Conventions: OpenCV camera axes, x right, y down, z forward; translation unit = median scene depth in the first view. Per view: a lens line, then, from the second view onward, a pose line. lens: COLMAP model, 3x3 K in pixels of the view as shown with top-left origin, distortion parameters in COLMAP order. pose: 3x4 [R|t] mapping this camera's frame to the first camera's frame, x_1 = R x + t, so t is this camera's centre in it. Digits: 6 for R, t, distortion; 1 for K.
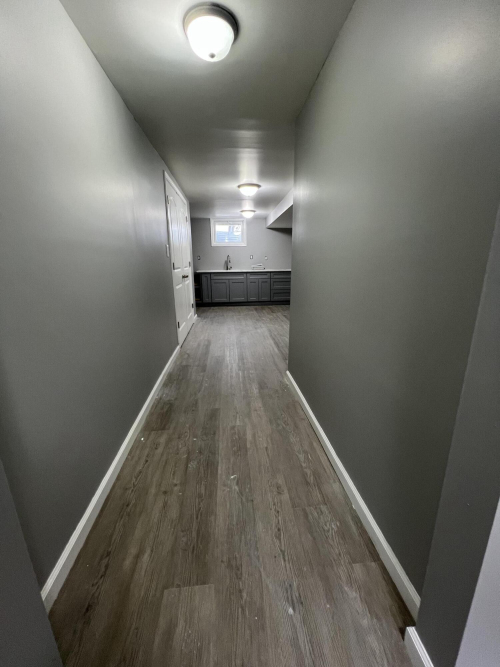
lens RADIAL K [[268.3, 0, 251.6], [0, 268.3, 331.5], [0, 0, 1]] dist [-0.000655, 0.000315]
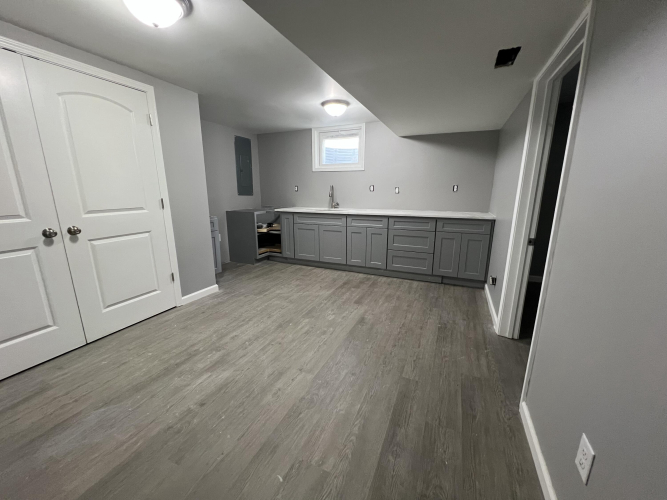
lens RADIAL K [[268.3, 0, 332.5], [0, 268.3, 250.7], [0, 0, 1]] dist [-0.000655, 0.000315]
pose [[0.861071, 0.121240, -0.493819, 0.243362], [-0.135644, 0.990735, 0.006718, -0.141243], [0.490058, 0.061199, 0.869539, 0.476826]]
